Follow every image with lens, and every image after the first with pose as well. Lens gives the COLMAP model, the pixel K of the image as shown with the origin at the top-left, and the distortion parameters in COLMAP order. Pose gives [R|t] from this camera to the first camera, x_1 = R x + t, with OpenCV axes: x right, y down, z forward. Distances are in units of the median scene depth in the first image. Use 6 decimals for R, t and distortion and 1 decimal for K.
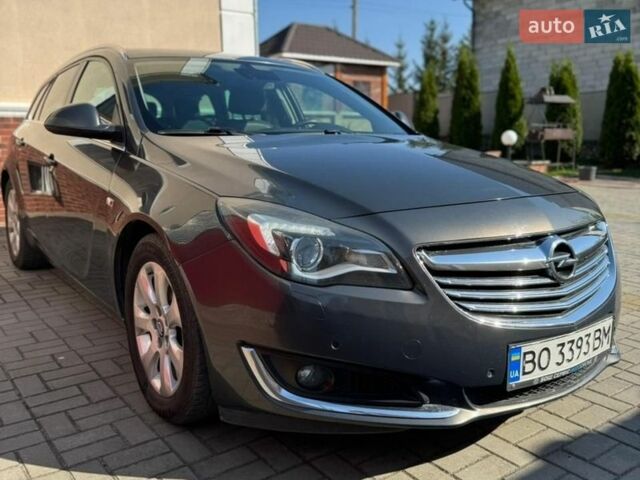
lens RADIAL K [[601.5, 0, 320.8], [0, 601.5, 243.2], [0, 0, 1]] dist [0.155622, -0.326424]
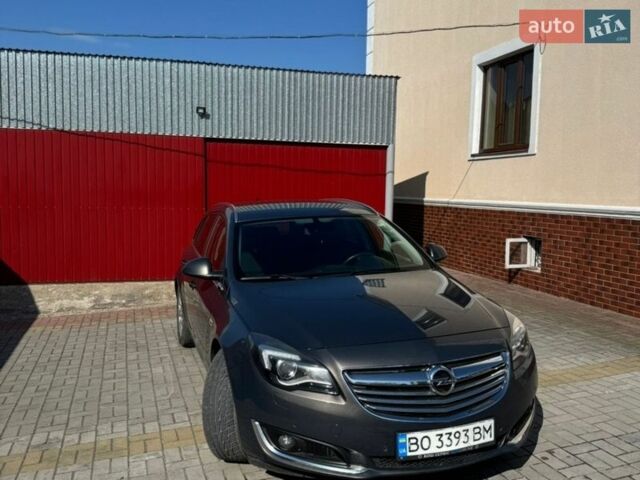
lens RADIAL K [[601.5, 0, 320.8], [0, 601.5, 243.2], [0, 0, 1]] dist [0.155622, -0.326424]
pose [[0.953298, -0.001387, -0.302028, 0.540070], [-0.023765, 0.996545, -0.079587, -0.188686], [0.301094, 0.083048, 0.949971, -0.620680]]
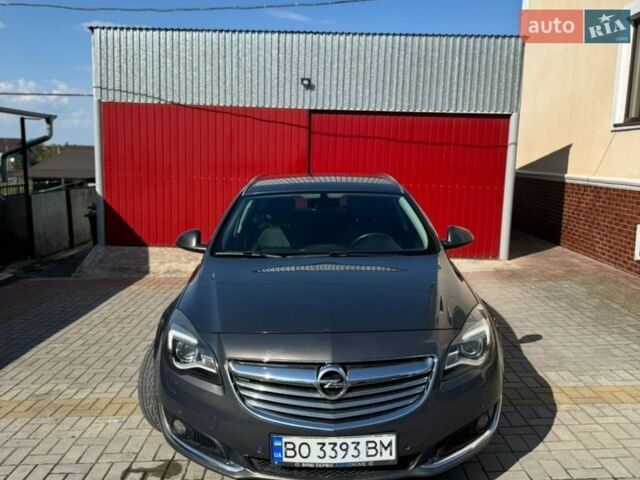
lens RADIAL K [[601.5, 0, 320.8], [0, 601.5, 243.2], [0, 0, 1]] dist [0.155622, -0.326424]
pose [[0.814030, 0.061295, -0.577580, 1.095140], [-0.088248, 0.995923, -0.018683, -0.251618], [0.574080, 0.066178, 0.816120, -0.171600]]
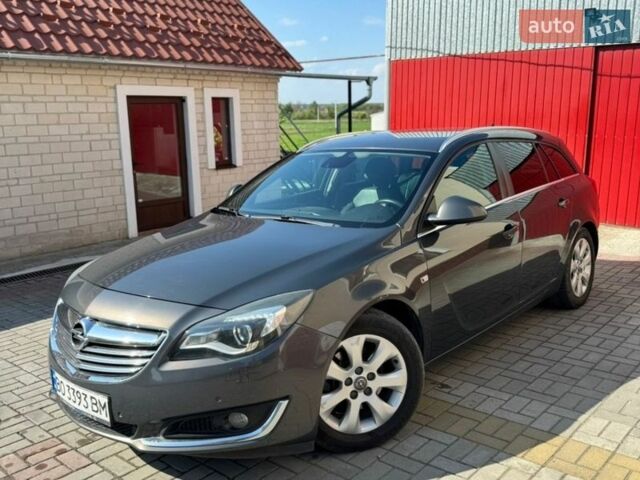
lens RADIAL K [[601.5, 0, 320.8], [0, 601.5, 243.2], [0, 0, 1]] dist [0.155622, -0.326424]
pose [[0.209565, 0.170440, -0.962825, 1.790604], [-0.144063, 0.979327, 0.142005, -0.453860], [0.967124, 0.108948, 0.229787, 1.130962]]
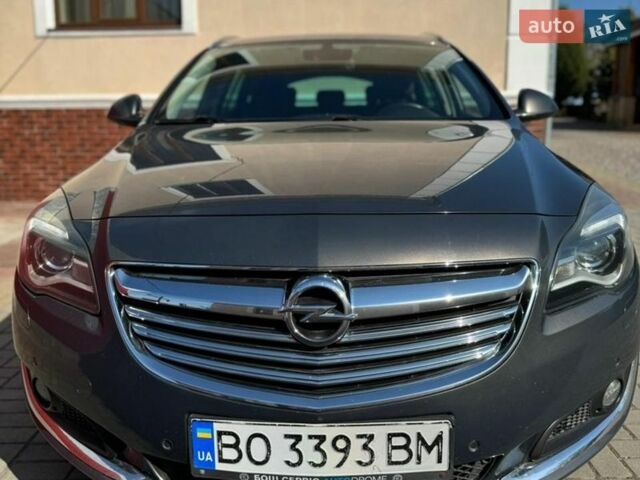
lens RADIAL K [[601.5, 0, 320.8], [0, 601.5, 243.2], [0, 0, 1]] dist [0.155622, -0.326424]
pose [[0.789359, 0.114275, -0.603202, 0.740515], [-0.094761, 0.993428, 0.064197, -0.085713], [0.606574, 0.006486, 0.795000, 0.448736]]
